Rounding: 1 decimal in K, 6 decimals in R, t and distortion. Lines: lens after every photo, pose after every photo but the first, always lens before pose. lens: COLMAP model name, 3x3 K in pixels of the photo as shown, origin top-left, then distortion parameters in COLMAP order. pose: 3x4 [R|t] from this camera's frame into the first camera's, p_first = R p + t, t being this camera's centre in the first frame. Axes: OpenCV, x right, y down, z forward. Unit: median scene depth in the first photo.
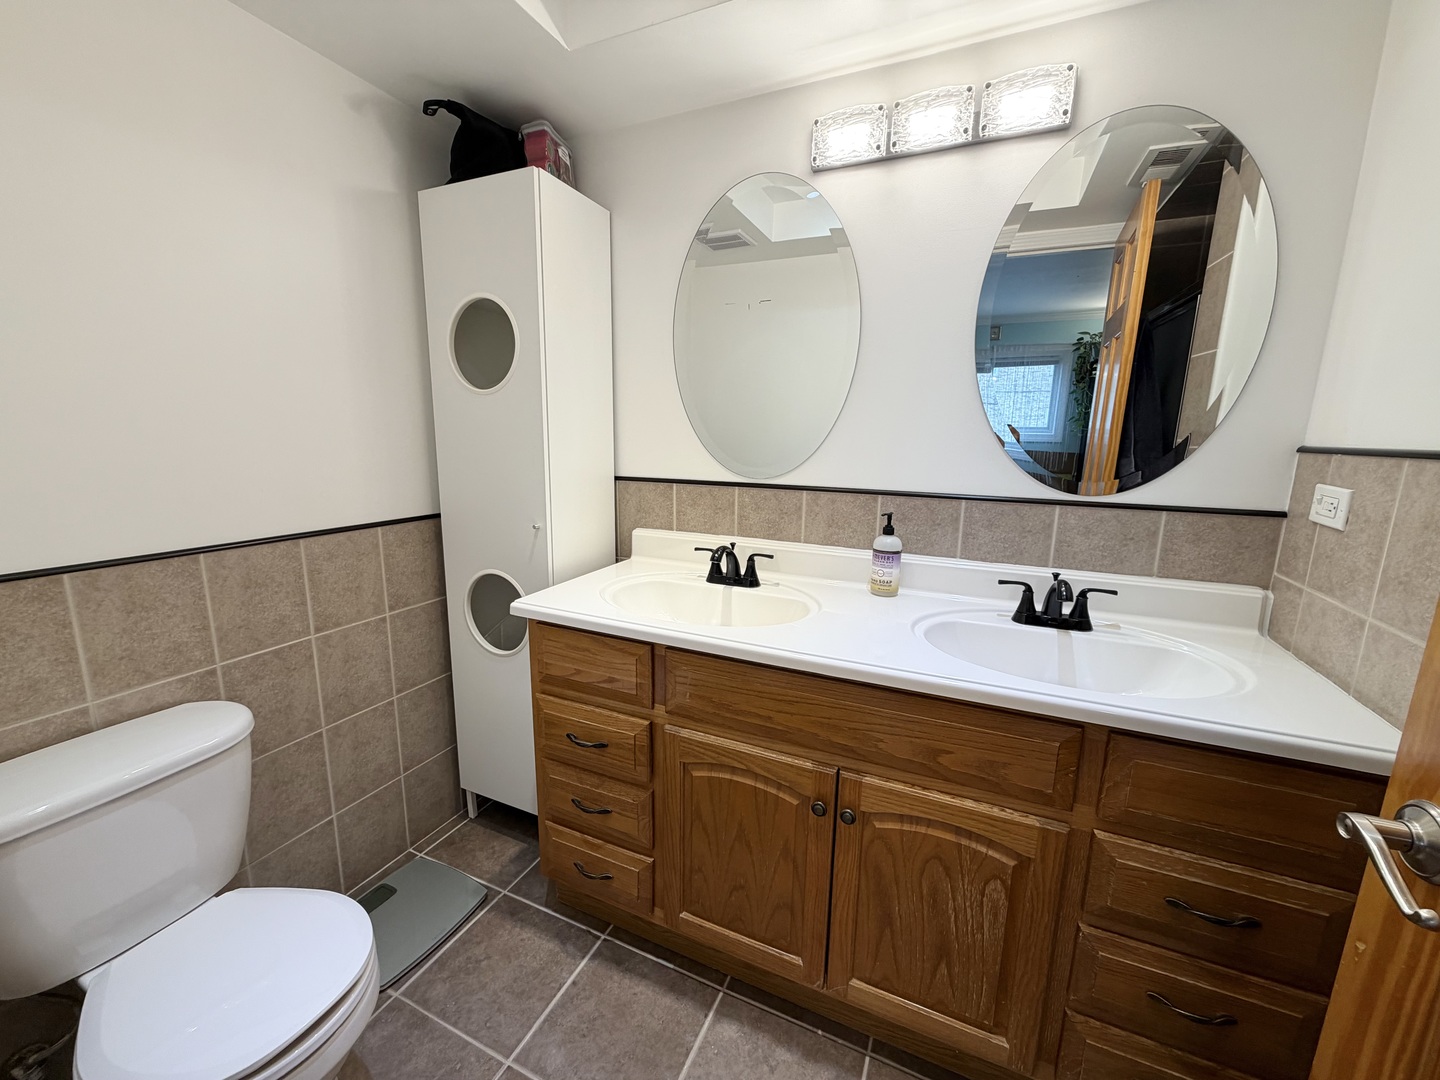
lens RADIAL K [[576.1, 0, 715.7], [0, 576.1, 542.1], [0, 0, 1]] dist [-0.000941, 0.000236]
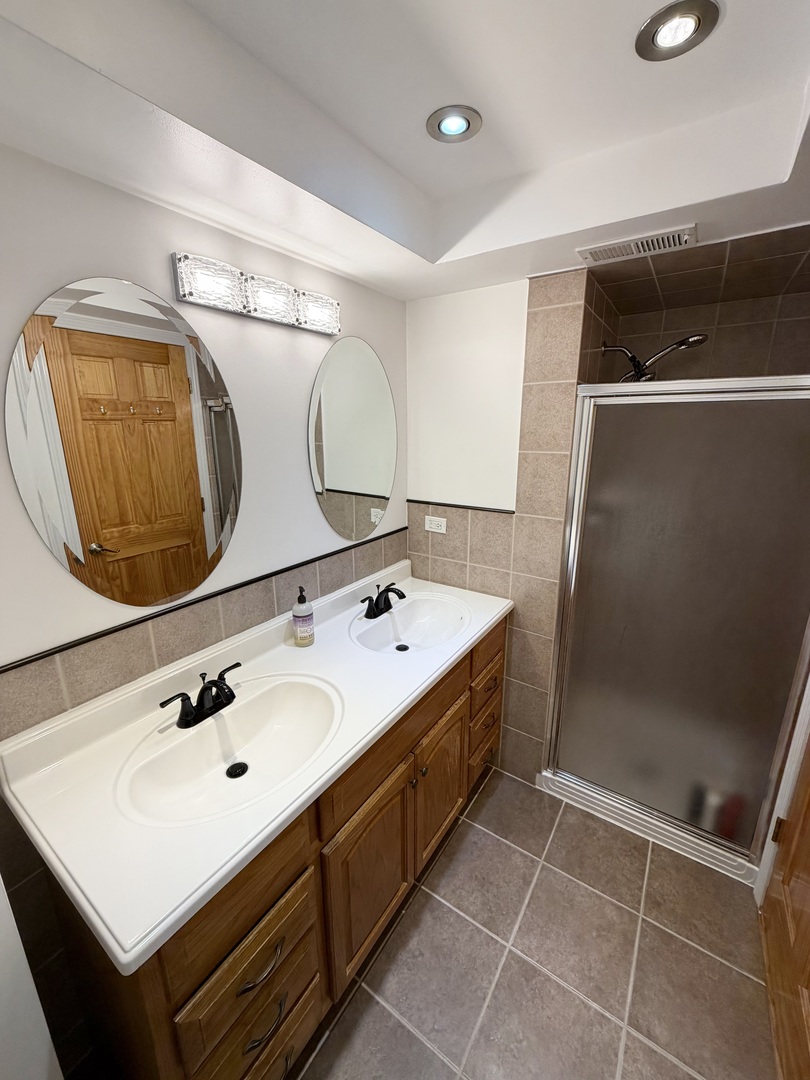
lens RADIAL K [[432.0, 0, 403.1], [0, 432.0, 535.5], [0, 0, 1]] dist [-0.000941, 0.000236]
pose [[0.170001, -0.260804, 0.950306, -0.666965], [0.195669, 0.954075, 0.226835, -0.393925], [-0.965823, 0.147383, 0.213225, 0.593620]]
